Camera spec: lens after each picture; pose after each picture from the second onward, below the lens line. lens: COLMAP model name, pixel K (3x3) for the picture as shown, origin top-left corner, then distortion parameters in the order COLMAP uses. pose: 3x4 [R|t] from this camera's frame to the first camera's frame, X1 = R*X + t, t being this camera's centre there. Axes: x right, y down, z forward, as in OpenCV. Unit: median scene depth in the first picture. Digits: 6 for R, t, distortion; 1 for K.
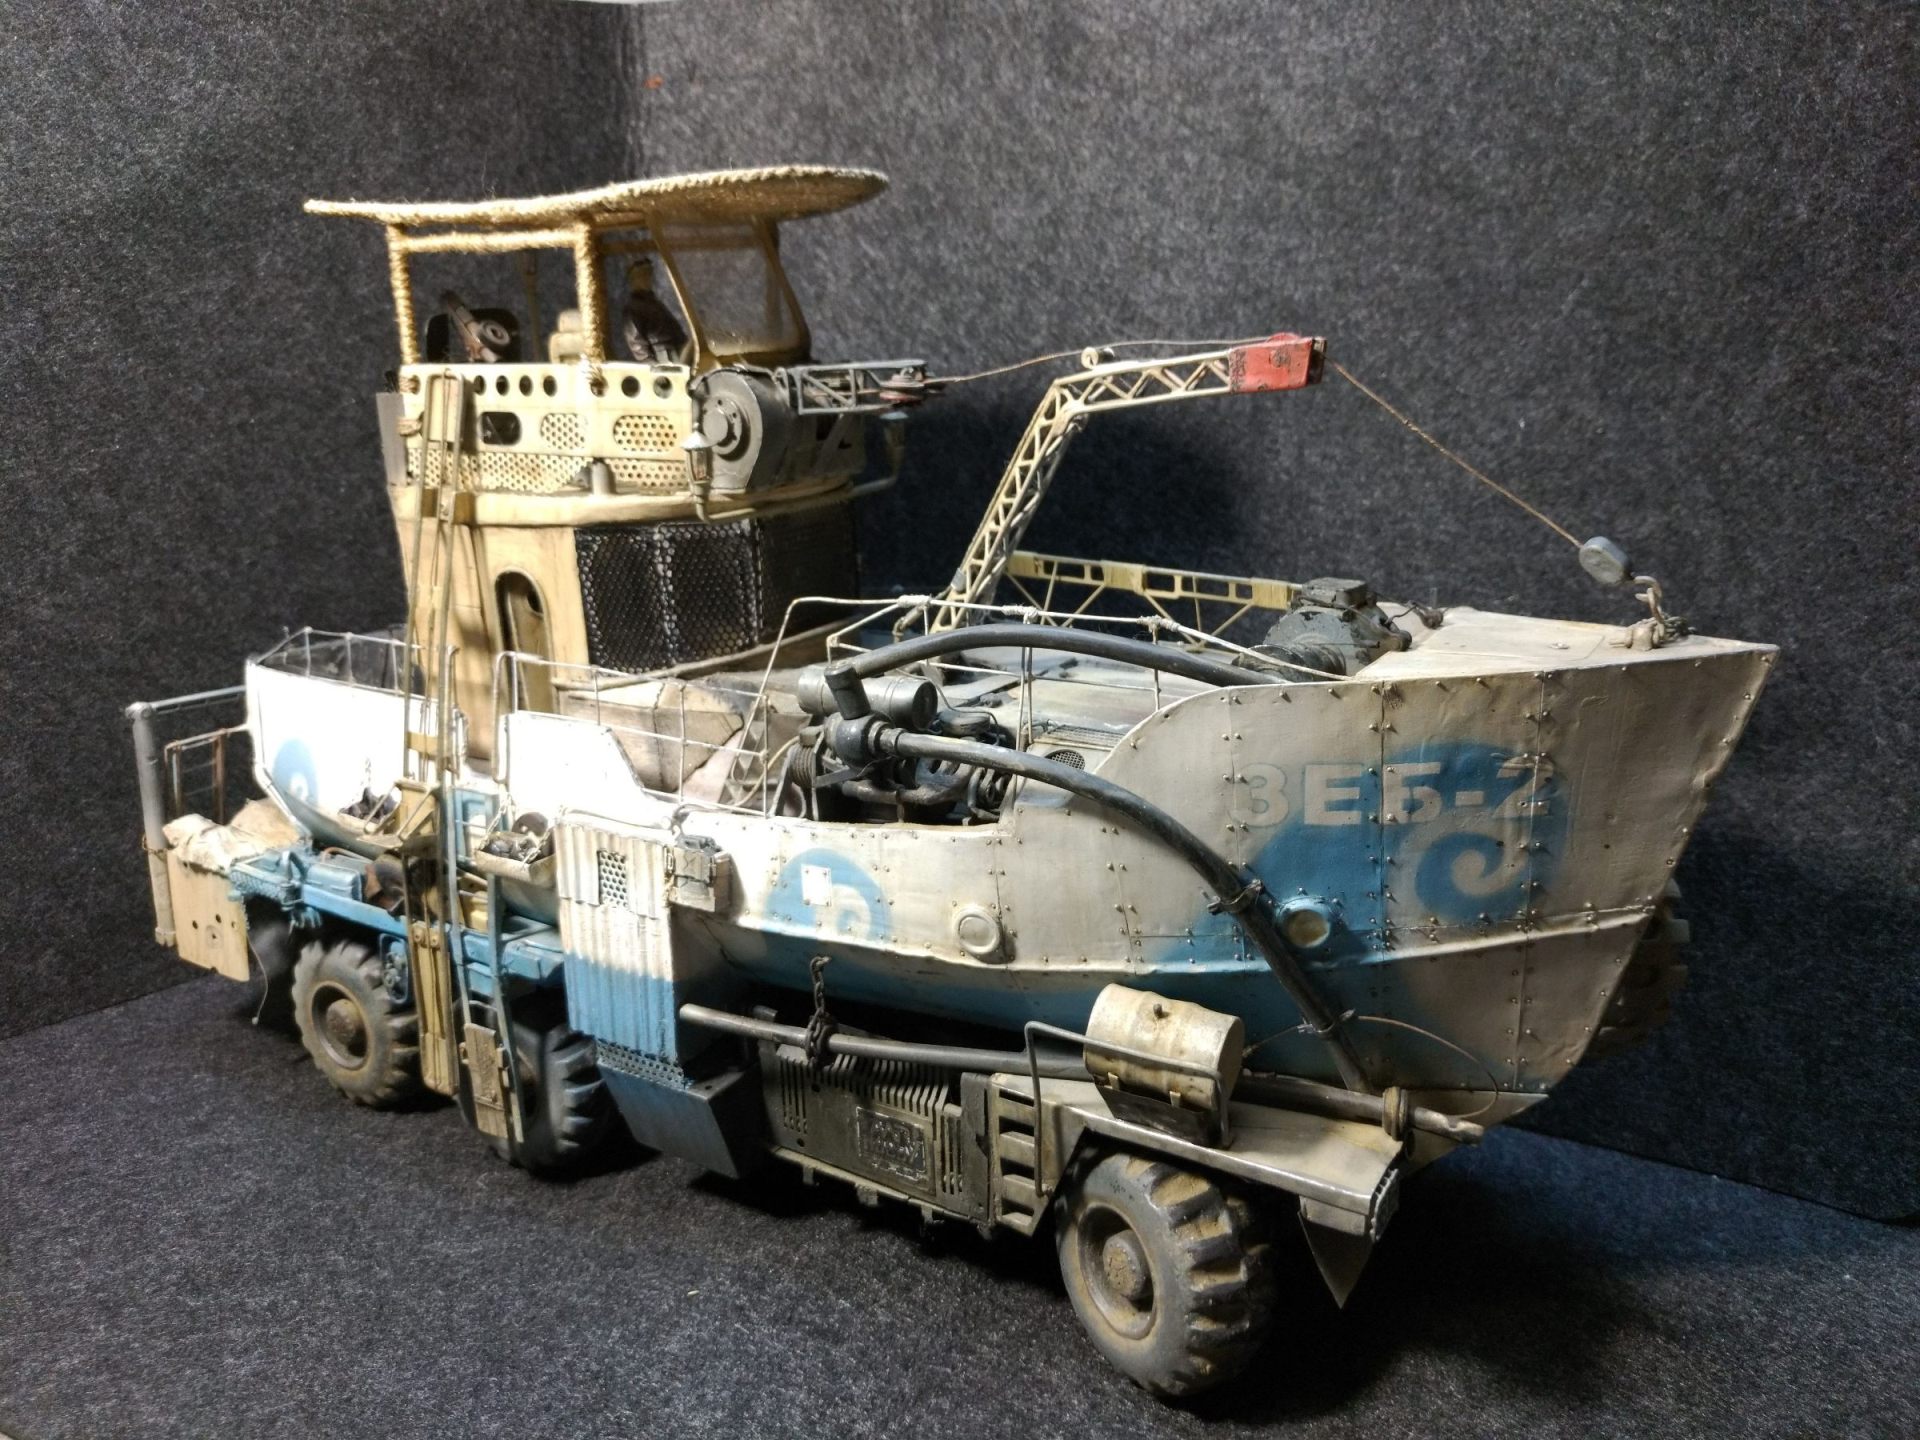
lens RADIAL K [[1286.6, 0, 962.0], [0, 1286.6, 681.0], [0, 0, 1]] dist [0.005778, -0.000164]
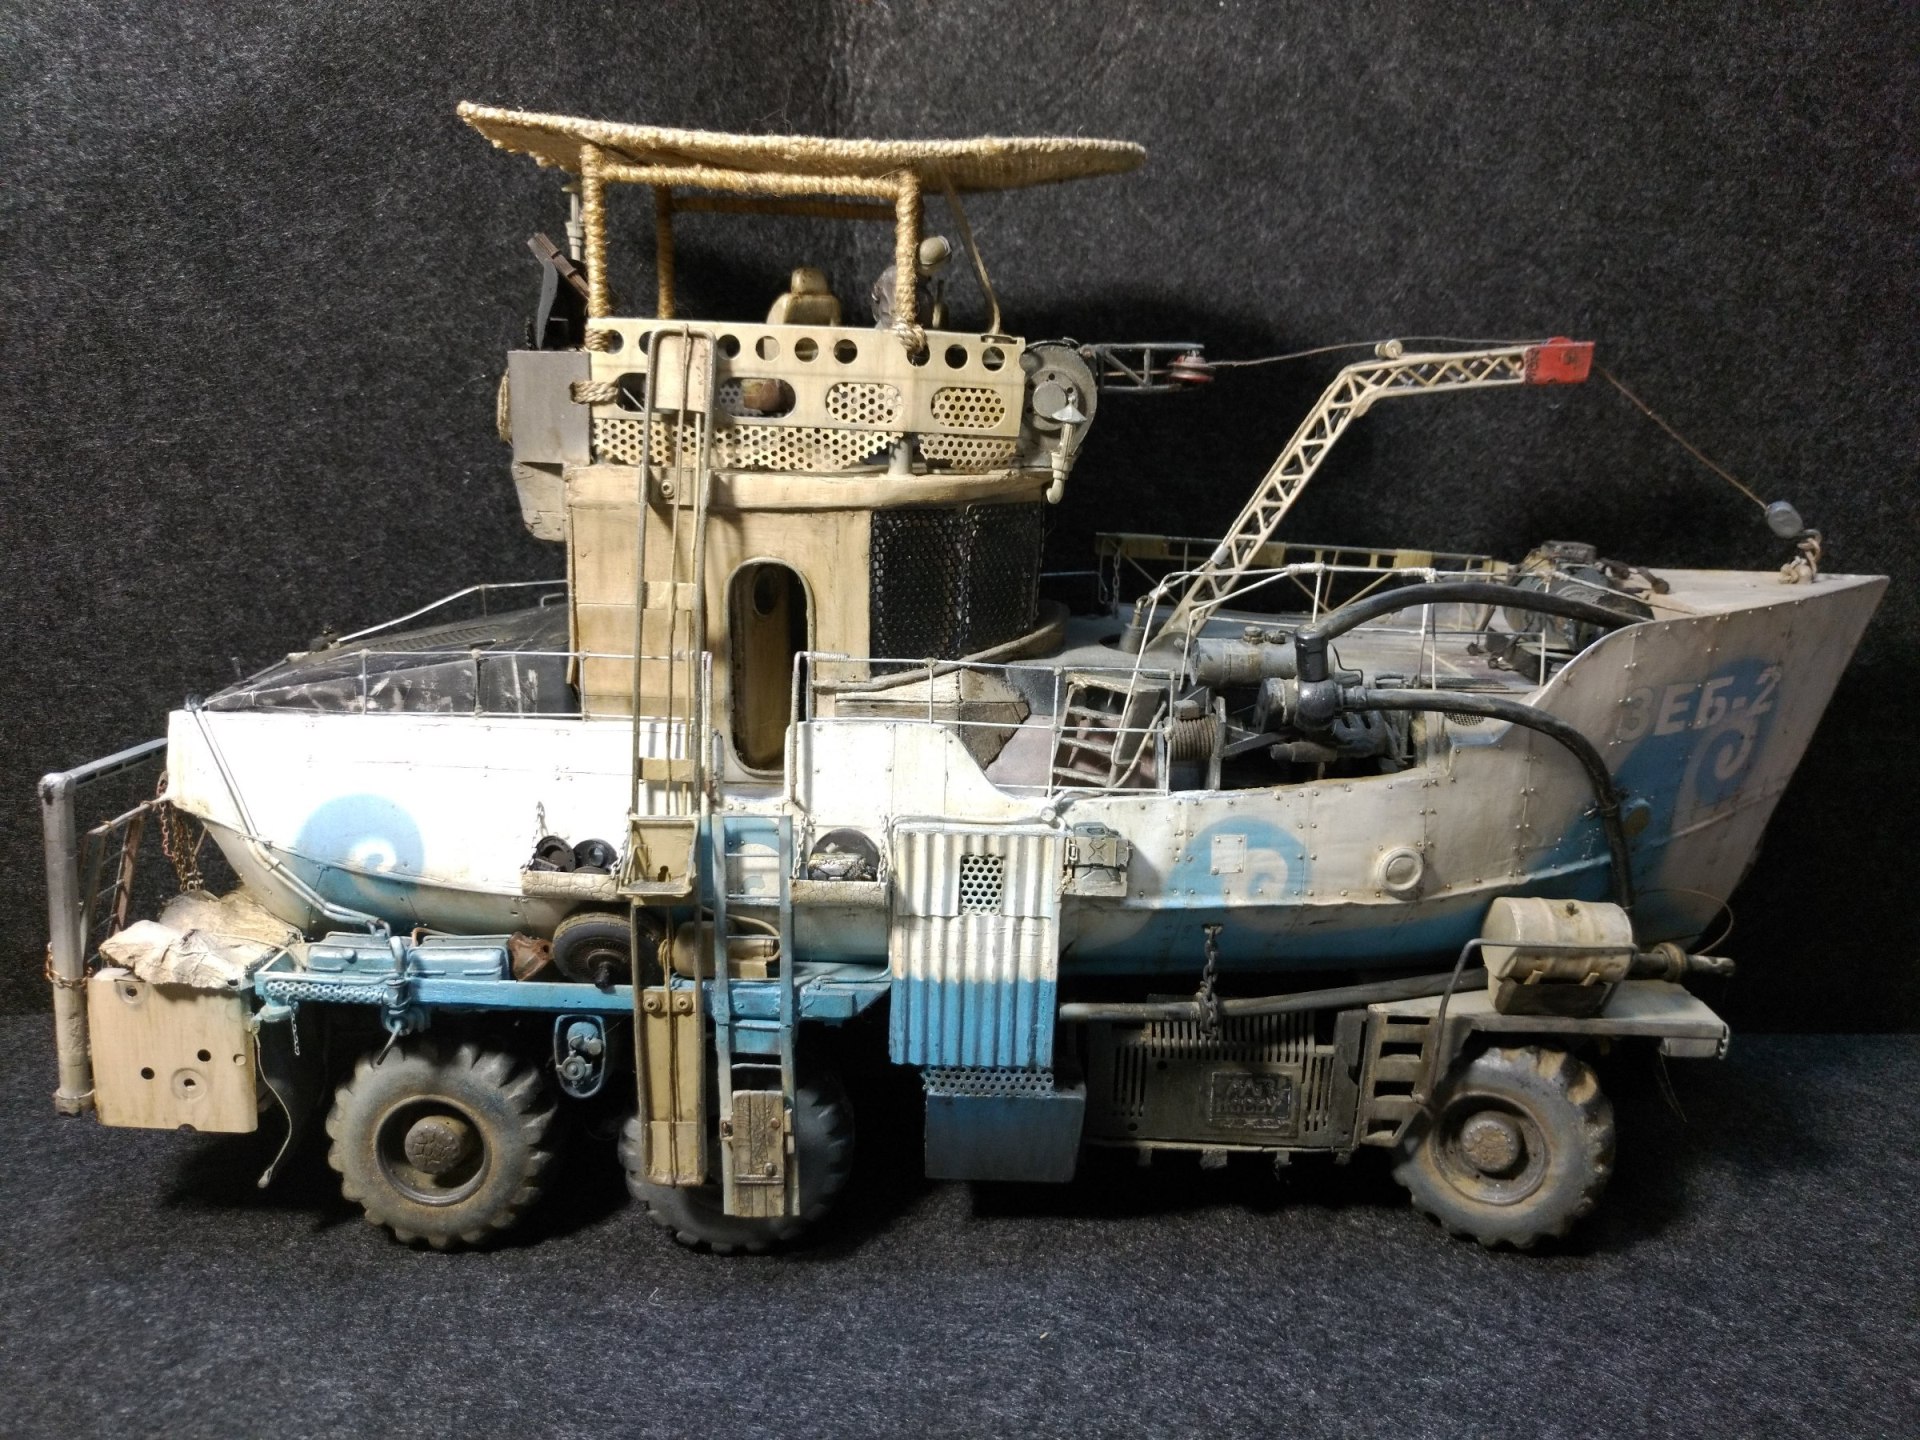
lens RADIAL K [[1301.0, 0, 955.5], [0, 1301.0, 684.1], [0, 0, 1]] dist [0.072377, -0.150126]
pose [[0.872798, -0.071958, 0.482748, -0.723639], [0.076988, 0.996988, 0.009416, -0.001115], [-0.481971, 0.028948, 0.875709, 0.177299]]
